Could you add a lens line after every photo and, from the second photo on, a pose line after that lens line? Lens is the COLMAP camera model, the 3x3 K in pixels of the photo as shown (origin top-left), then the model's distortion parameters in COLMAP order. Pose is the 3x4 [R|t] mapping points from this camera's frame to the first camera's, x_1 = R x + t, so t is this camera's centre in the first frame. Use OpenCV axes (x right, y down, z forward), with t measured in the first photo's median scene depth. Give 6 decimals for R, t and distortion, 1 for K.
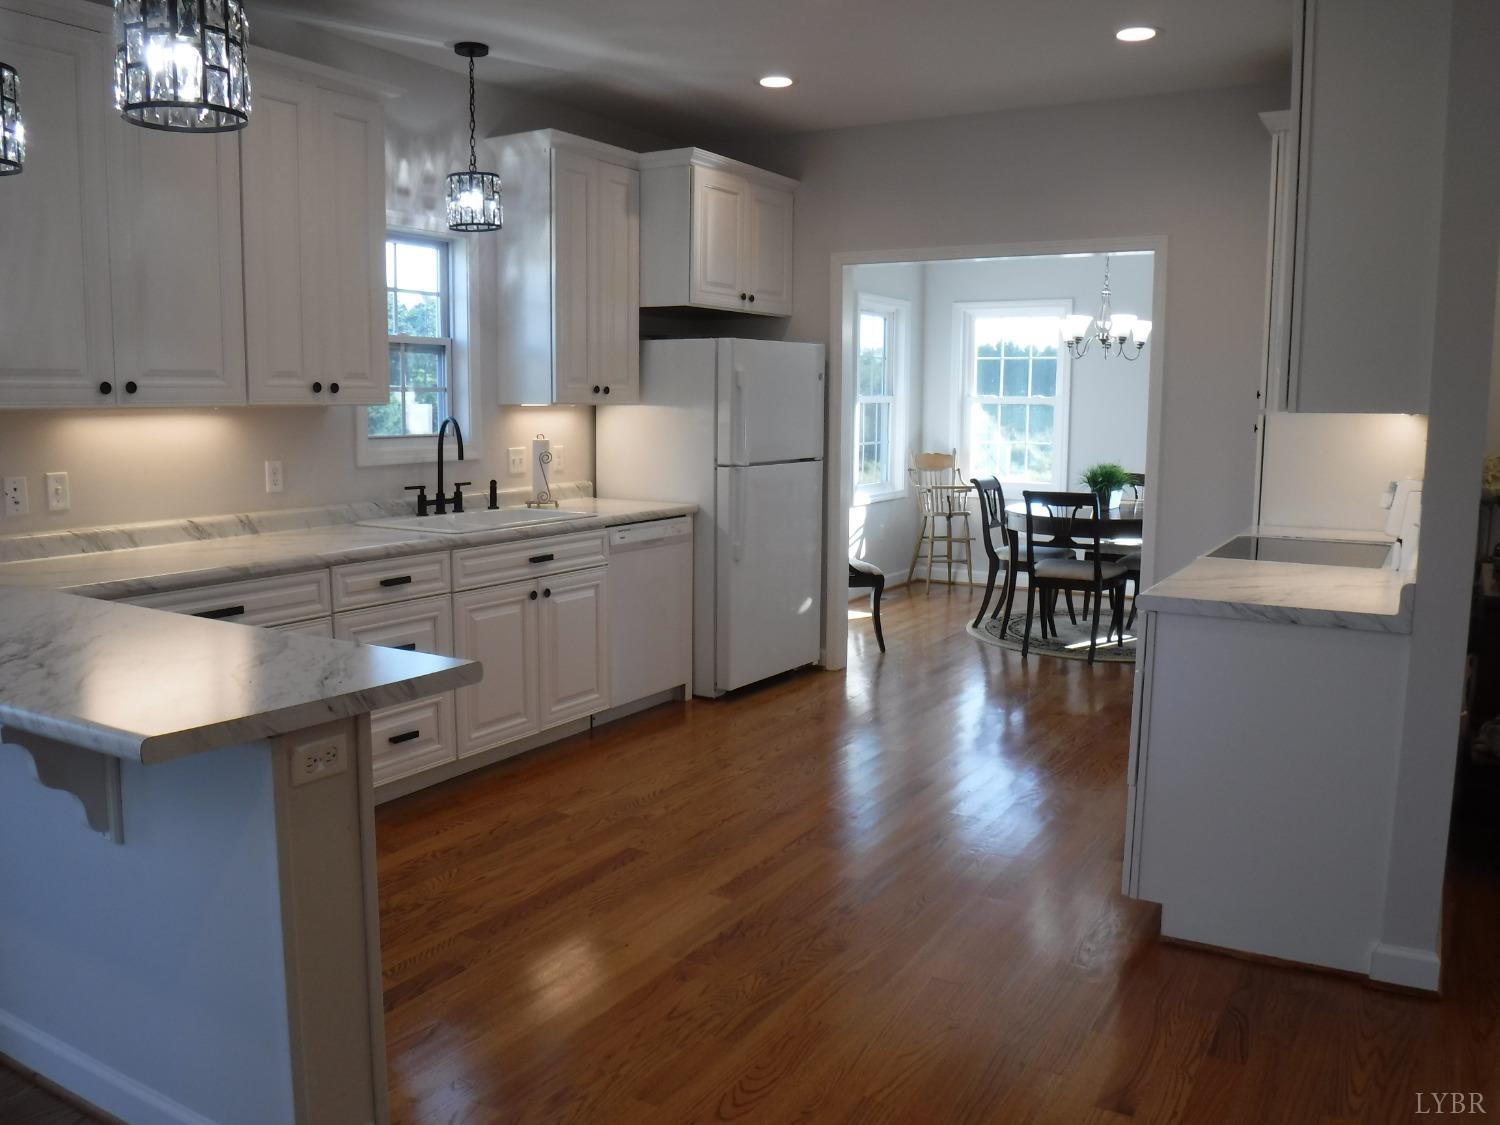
lens RADIAL K [[1218.3, 0, 744.4], [0, 1218.3, 572.6], [0, 0, 1]] dist [-0.102228, 0.041574]
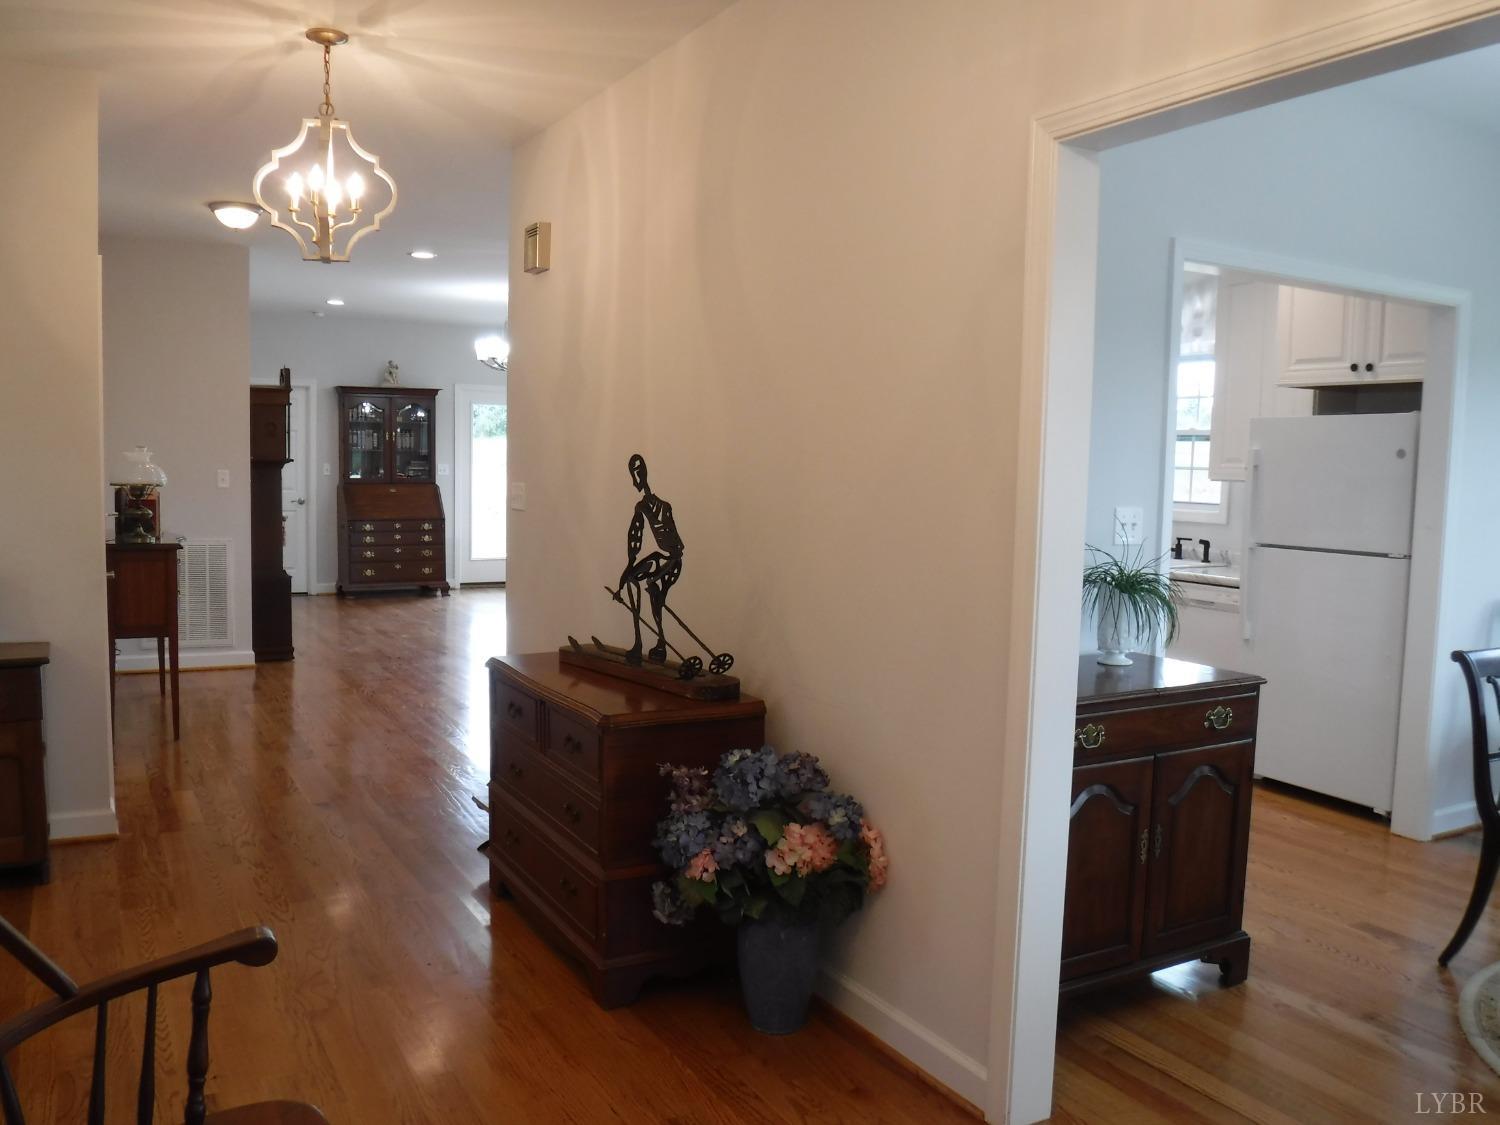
lens RADIAL K [[1218.3, 0, 744.4], [0, 1218.3, 572.6], [0, 0, 1]] dist [-0.102228, 0.041574]
pose [[-0.498200, 0.063716, -0.864718, 1.141836], [-0.146041, 0.976882, 0.156121, -0.171537], [0.854675, 0.204063, -0.477377, 1.216588]]
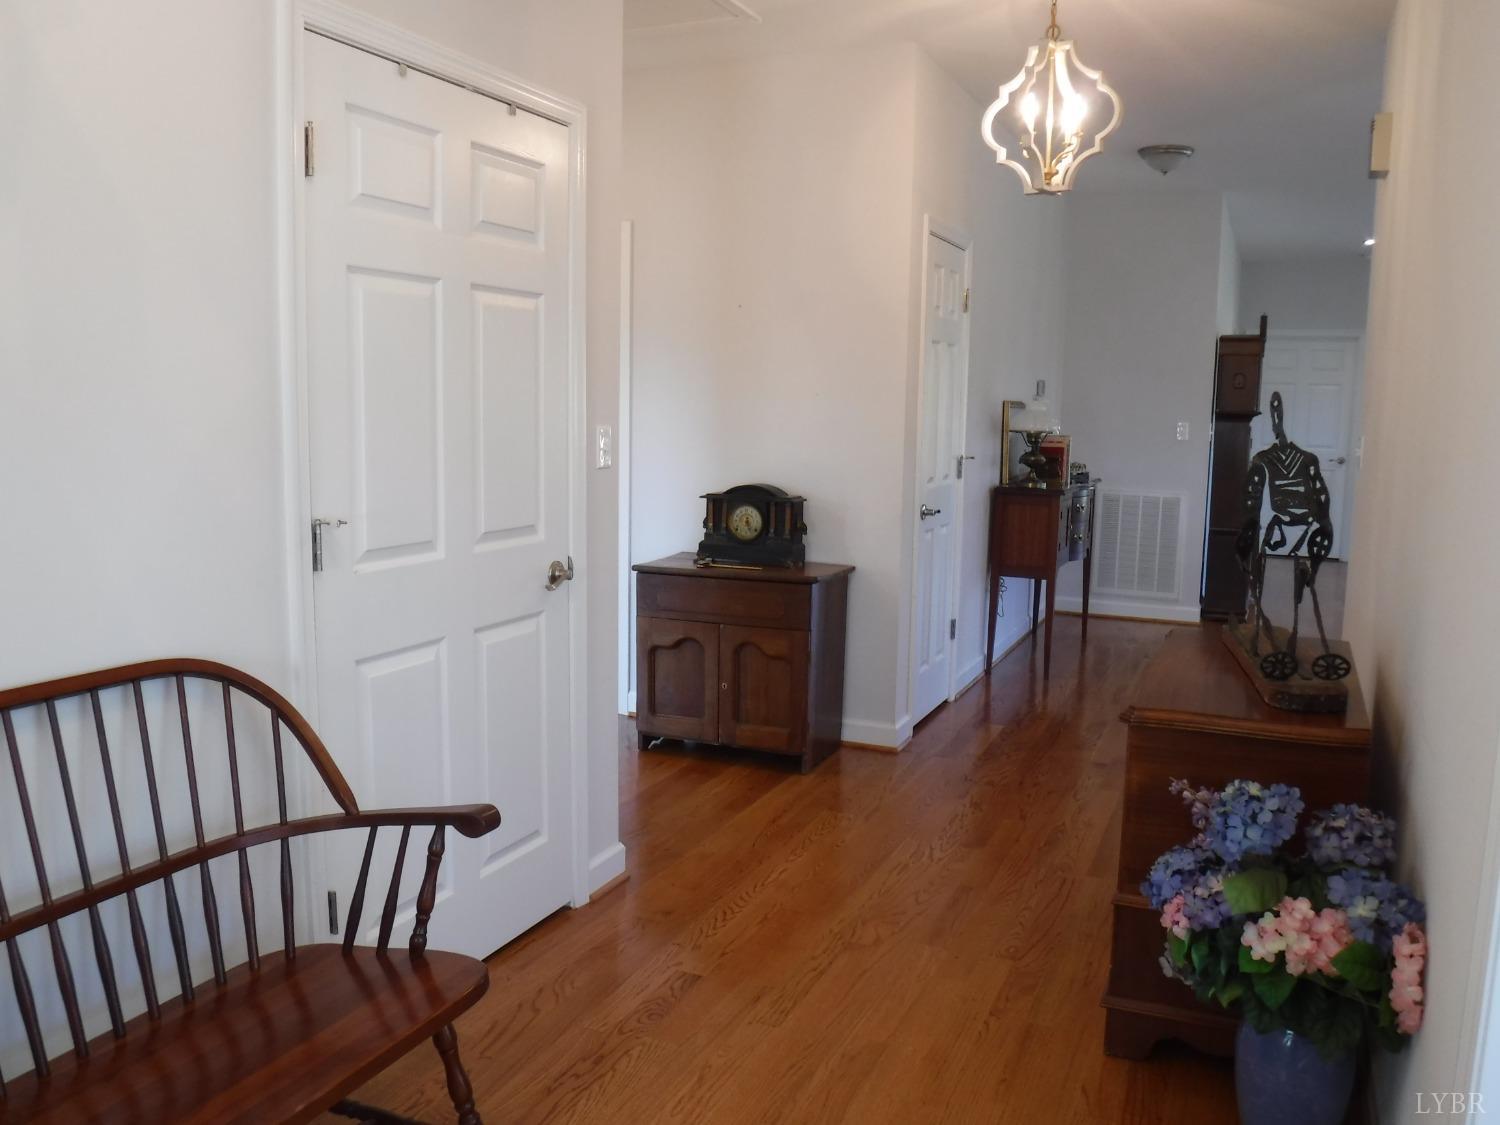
lens RADIAL K [[1218.3, 0, 744.4], [0, 1218.3, 572.6], [0, 0, 1]] dist [-0.102228, 0.041574]
pose [[-0.992530, -0.000689, -0.121999, 0.876884], [-0.034711, 0.960252, 0.276969, -0.181487], [0.116959, 0.279135, -0.953102, 1.319434]]
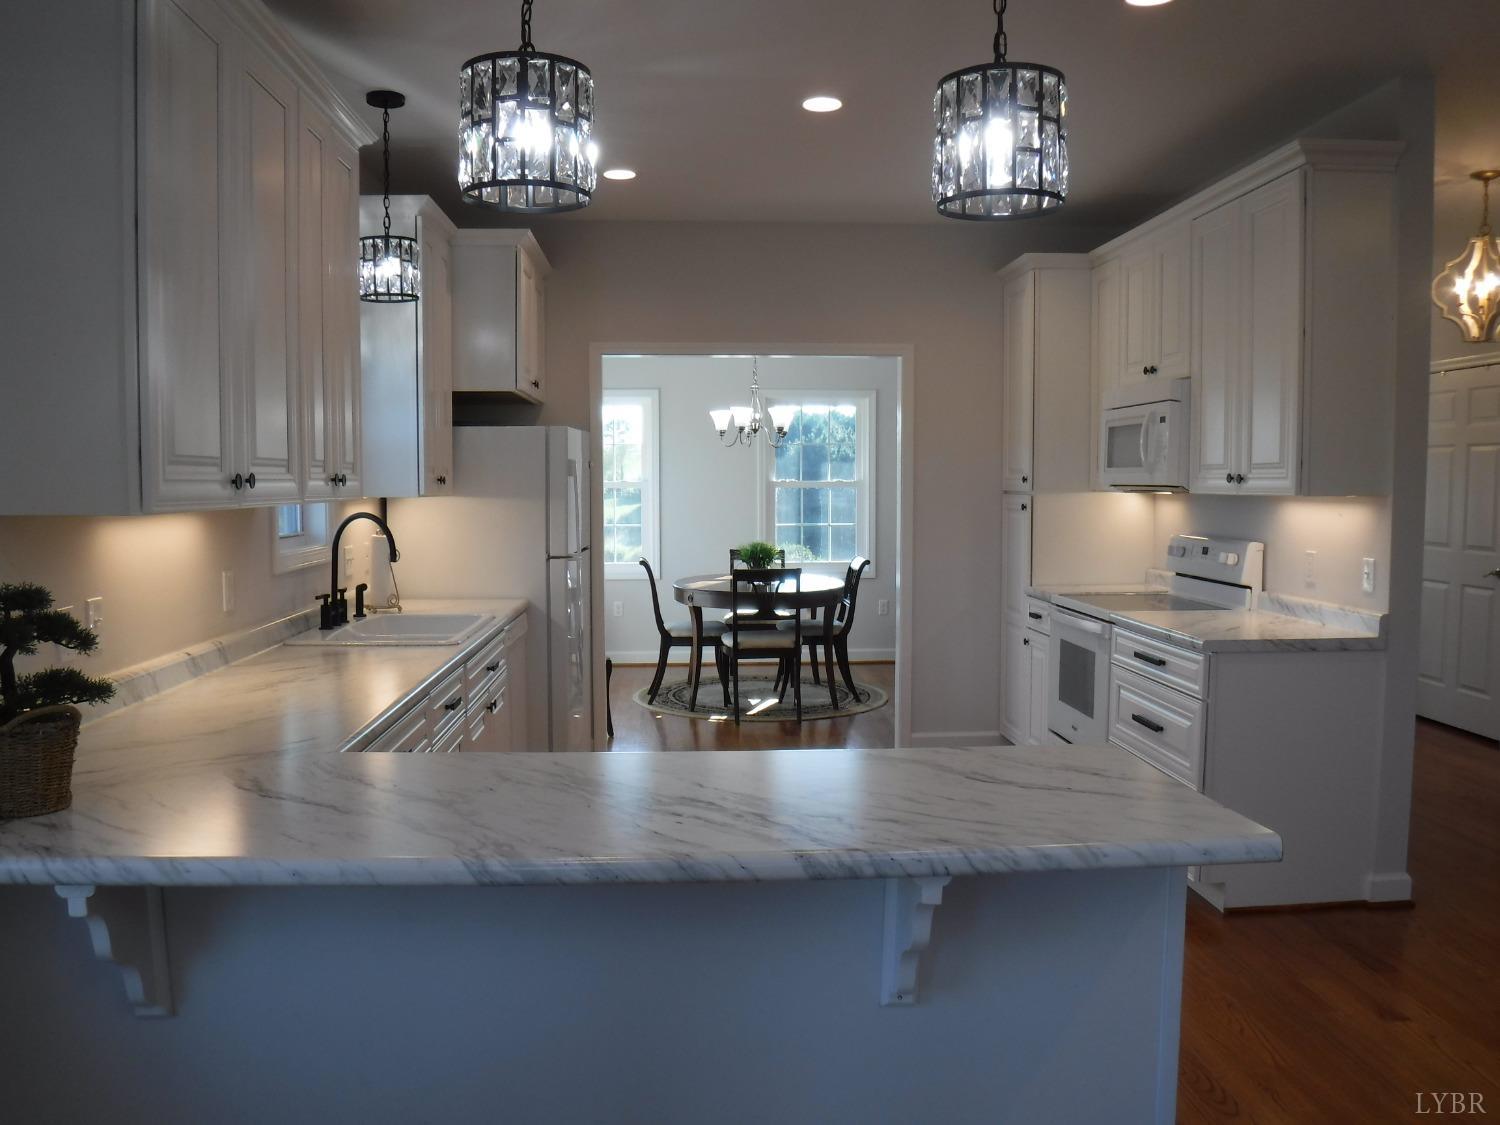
lens RADIAL K [[1218.3, 0, 744.4], [0, 1218.3, 572.6], [0, 0, 1]] dist [-0.102228, 0.041574]
pose [[0.826887, -0.048539, 0.560269, -0.473326], [0.085446, 0.995545, -0.039858, -0.026847], [-0.555839, 0.080831, 0.827351, 0.130732]]
